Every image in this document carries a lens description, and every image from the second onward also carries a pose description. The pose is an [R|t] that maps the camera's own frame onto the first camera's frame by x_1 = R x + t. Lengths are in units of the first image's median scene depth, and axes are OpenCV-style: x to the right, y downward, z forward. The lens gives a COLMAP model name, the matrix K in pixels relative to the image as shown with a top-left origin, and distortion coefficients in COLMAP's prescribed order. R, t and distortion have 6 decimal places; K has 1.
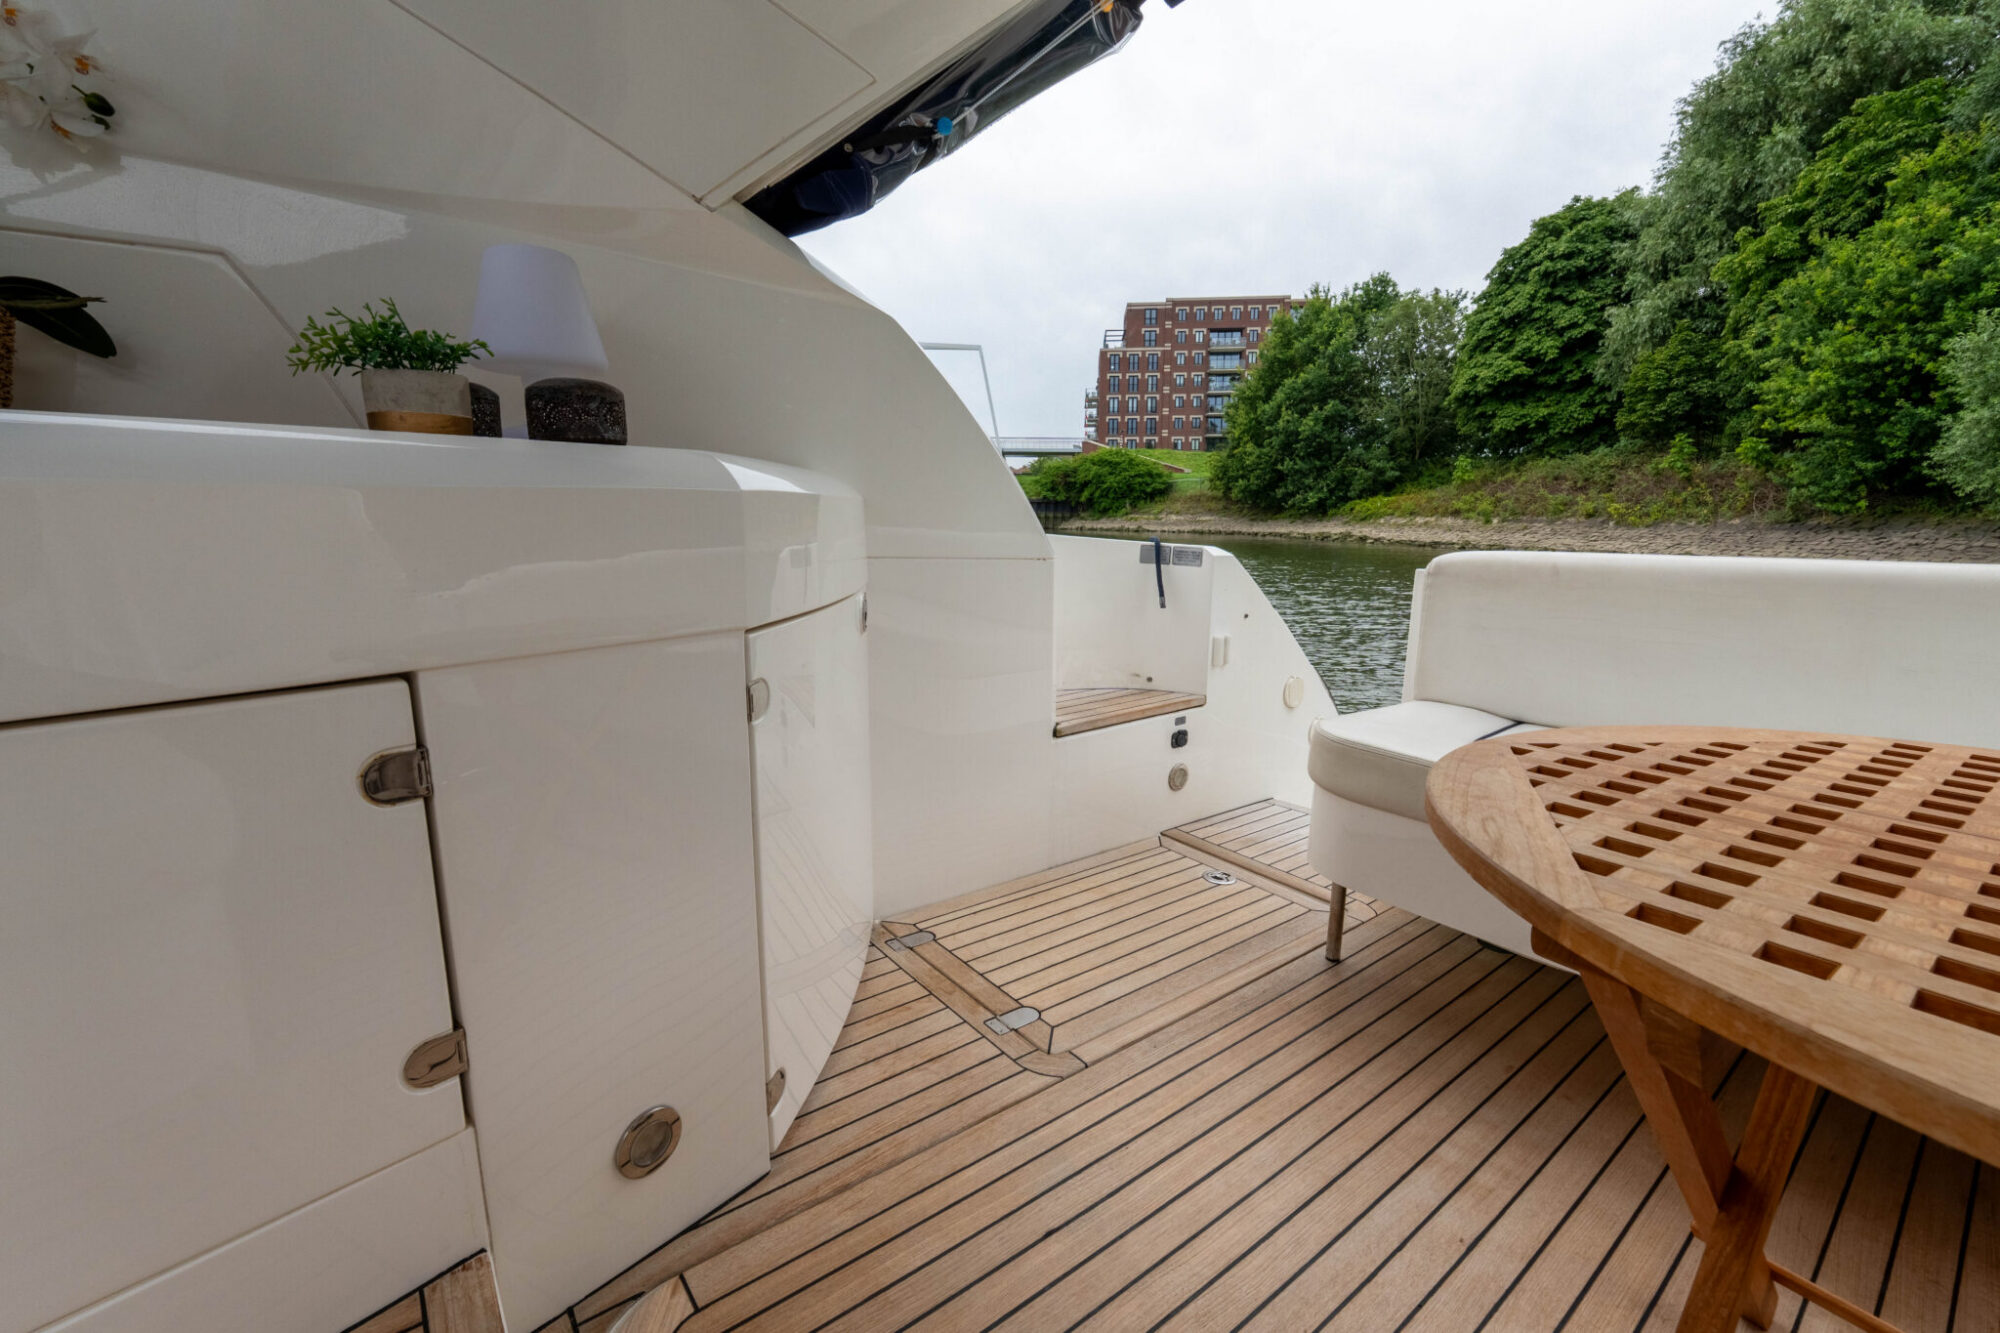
lens RADIAL K [[842.0, 0, 1000.2], [0, 842.0, 660.8], [0, 0, 1]] dist [-0.003546, -0.000257]
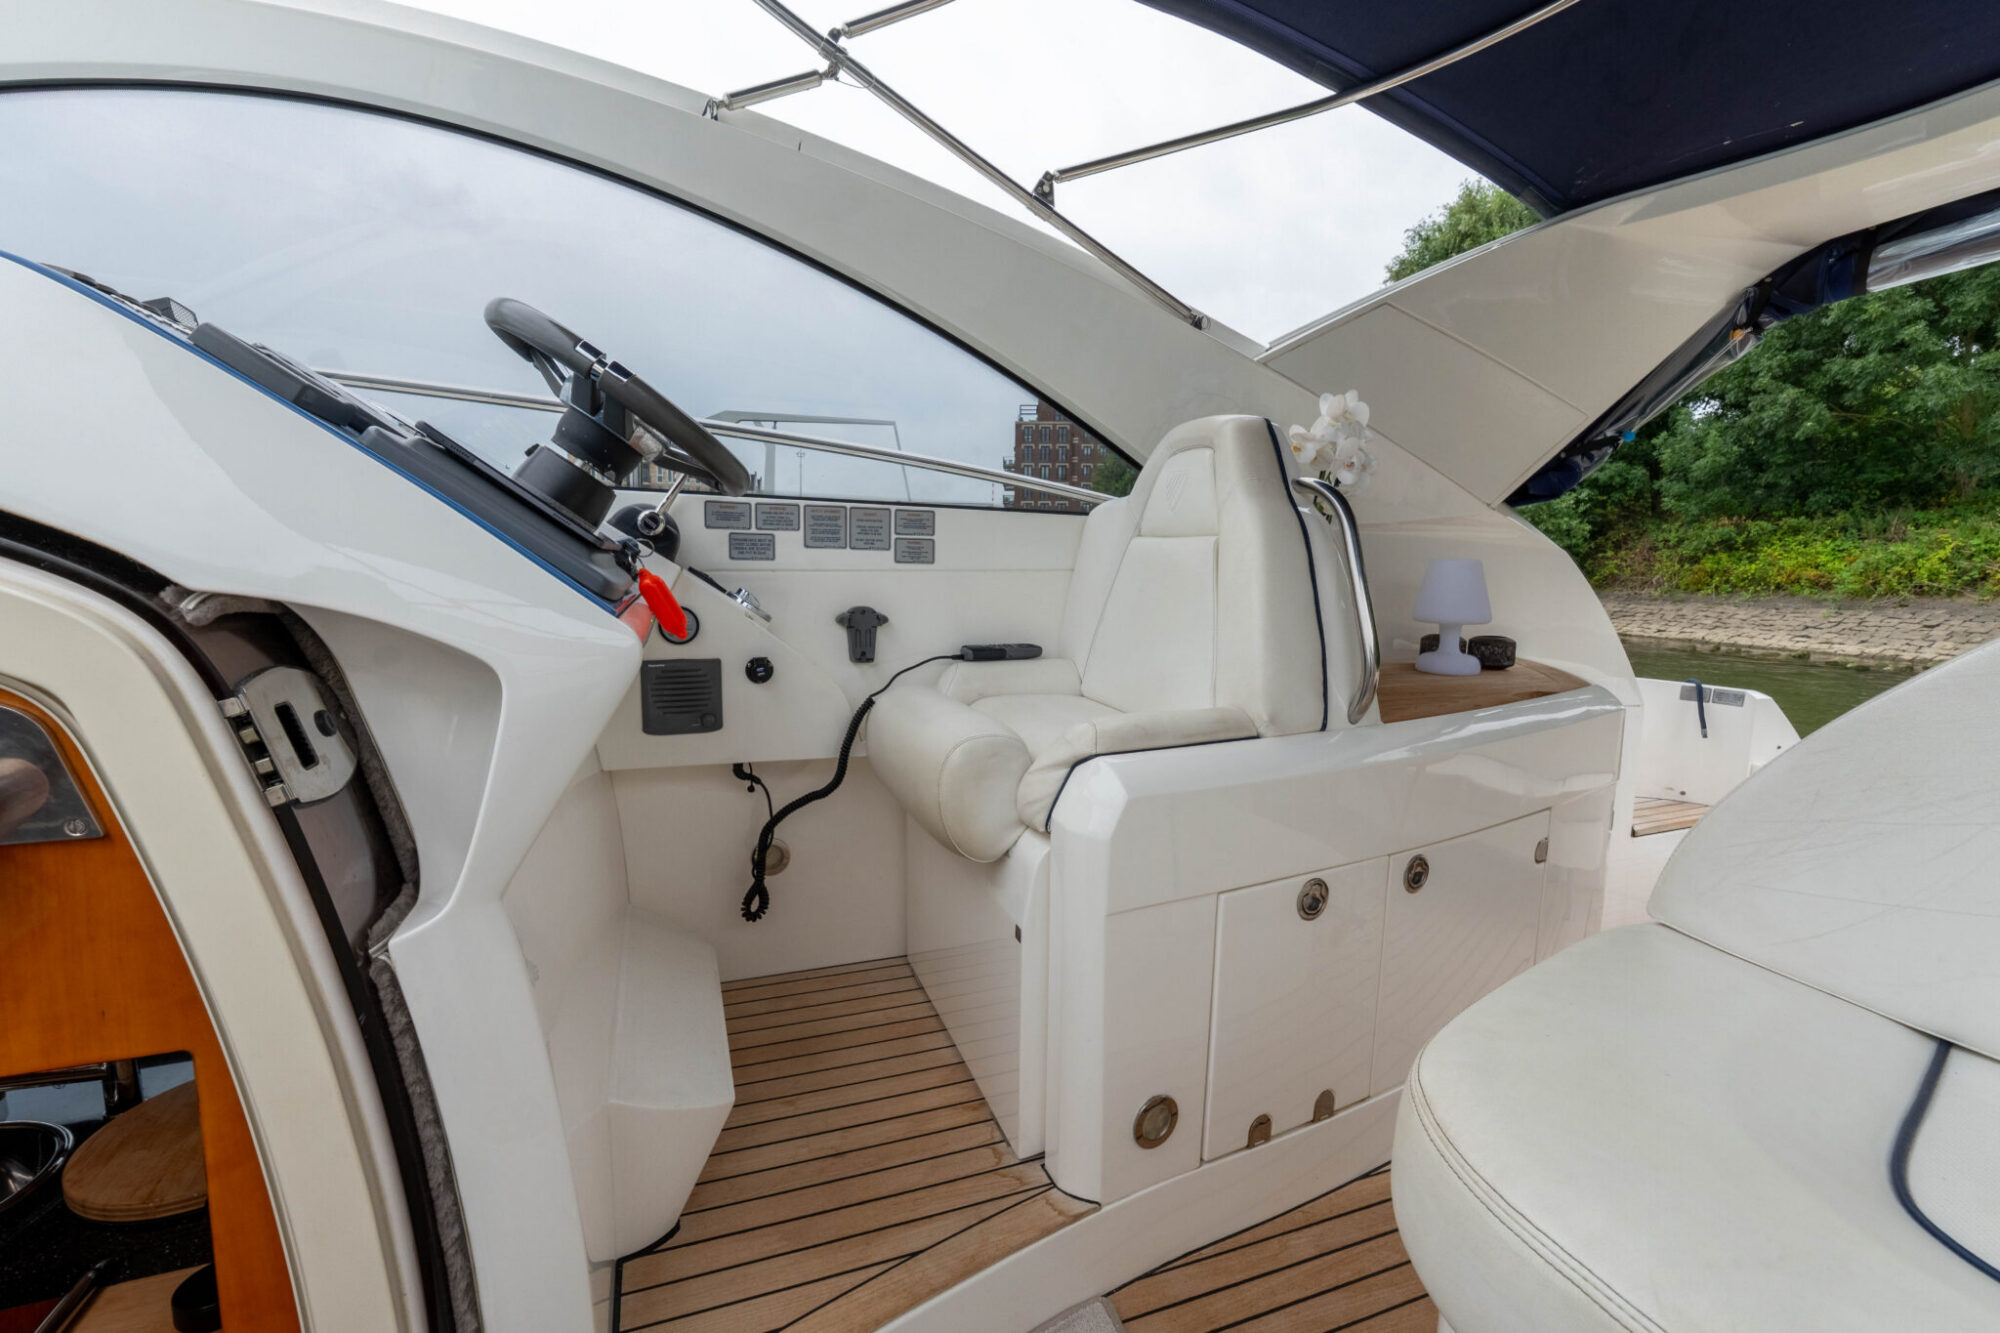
lens RADIAL K [[842.0, 0, 1000.2], [0, 842.0, 660.8], [0, 0, 1]] dist [-0.003546, -0.000257]
pose [[0.956526, 0.046431, -0.287927, -0.773742], [-0.061673, 0.997122, -0.044090, -0.098000], [0.285051, 0.059930, 0.956637, -0.849084]]
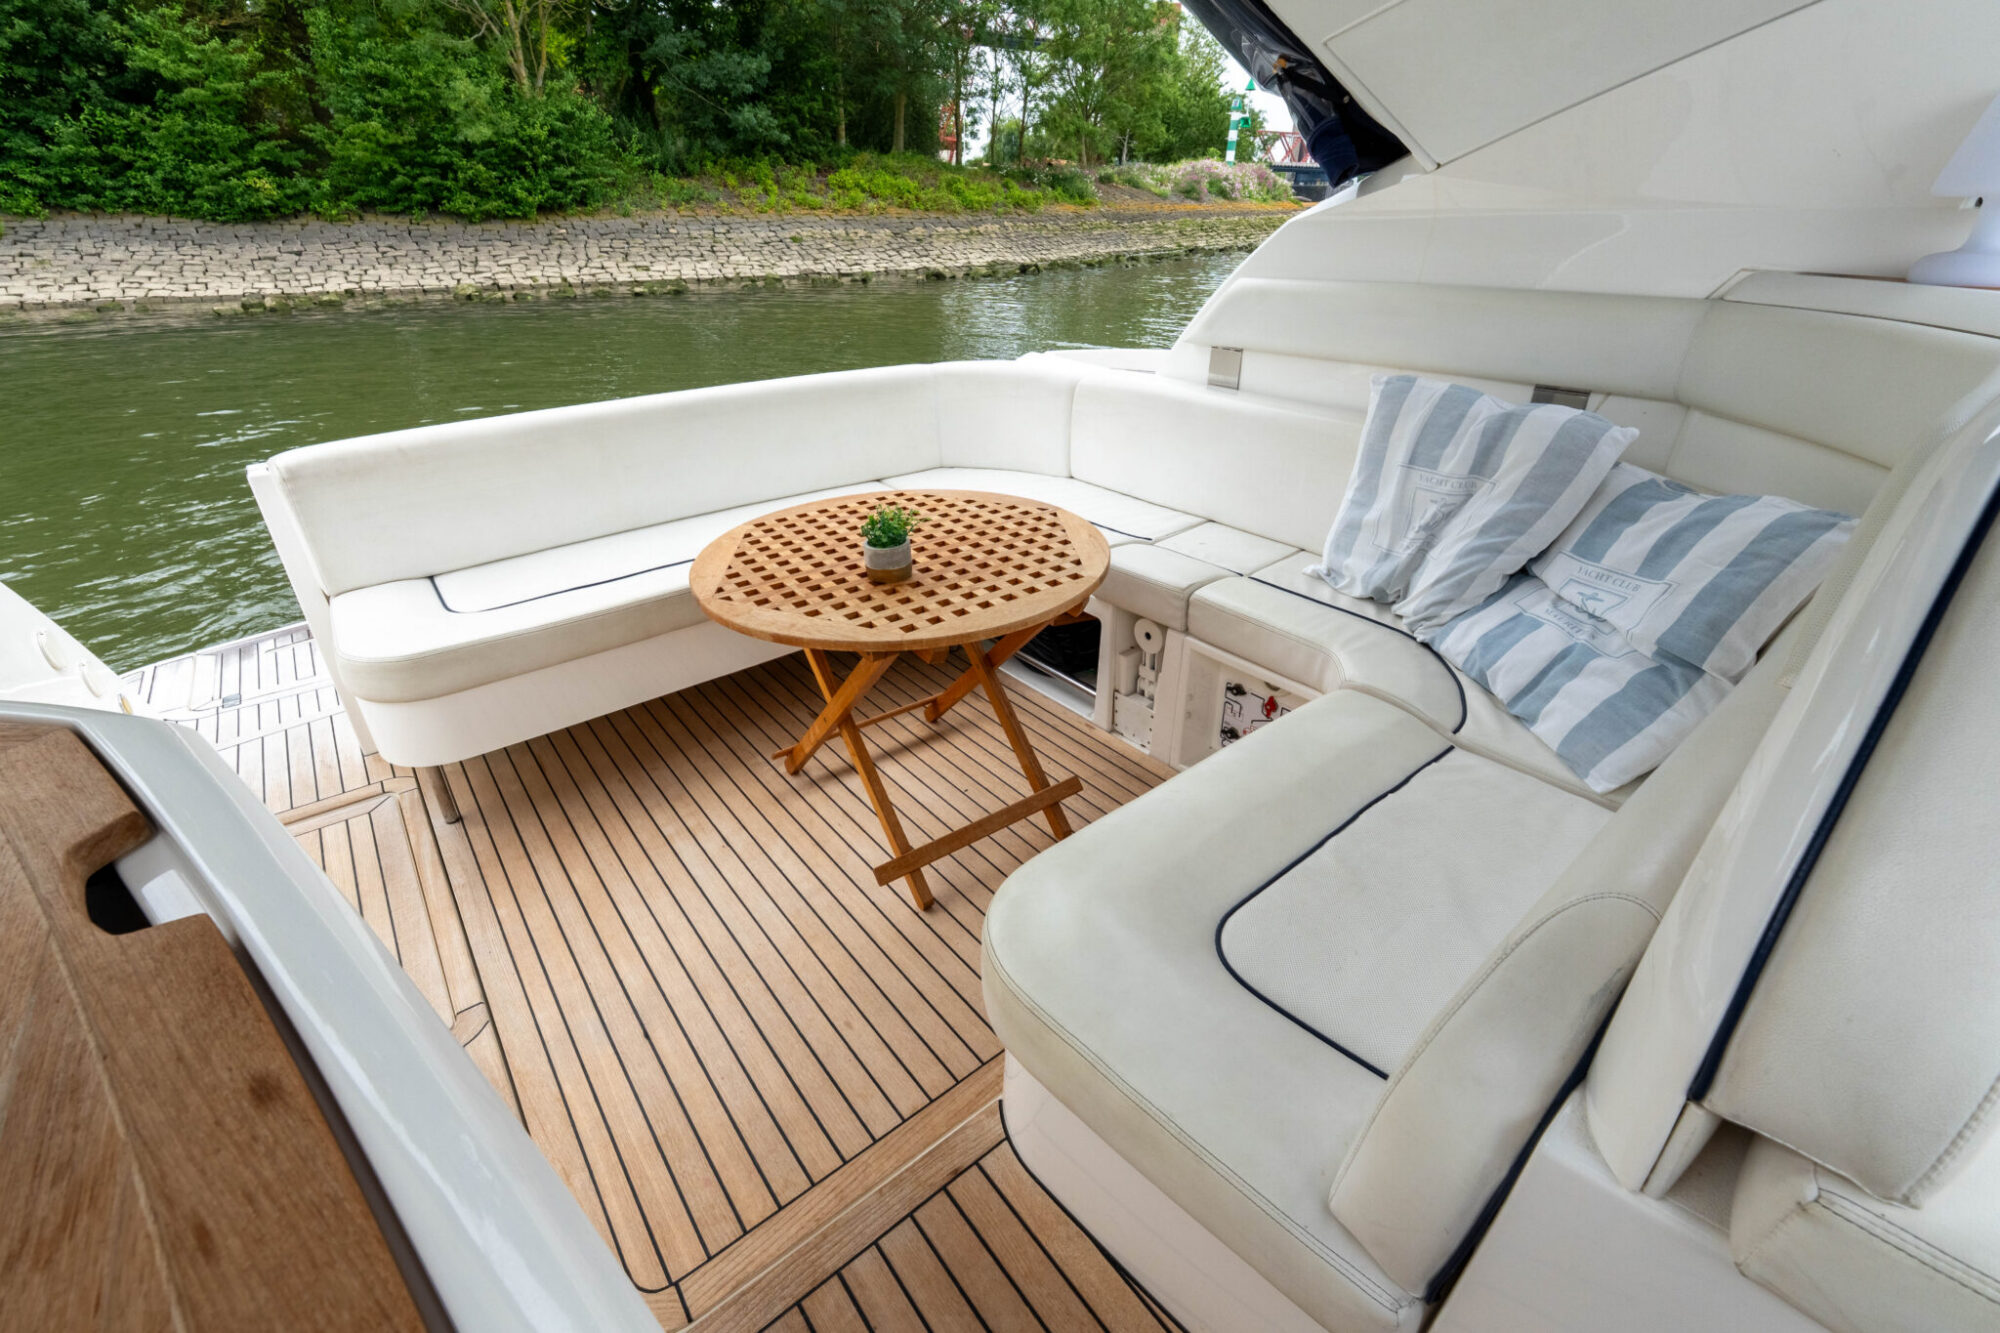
lens RADIAL K [[842.0, 0, 1000.2], [0, 842.0, 660.8], [0, 0, 1]] dist [-0.003546, -0.000257]
pose [[-0.017855, -0.483160, 0.875350, -0.669477], [0.164077, 0.862205, 0.479252, -0.343364], [-0.986286, 0.152182, 0.063881, 0.156135]]
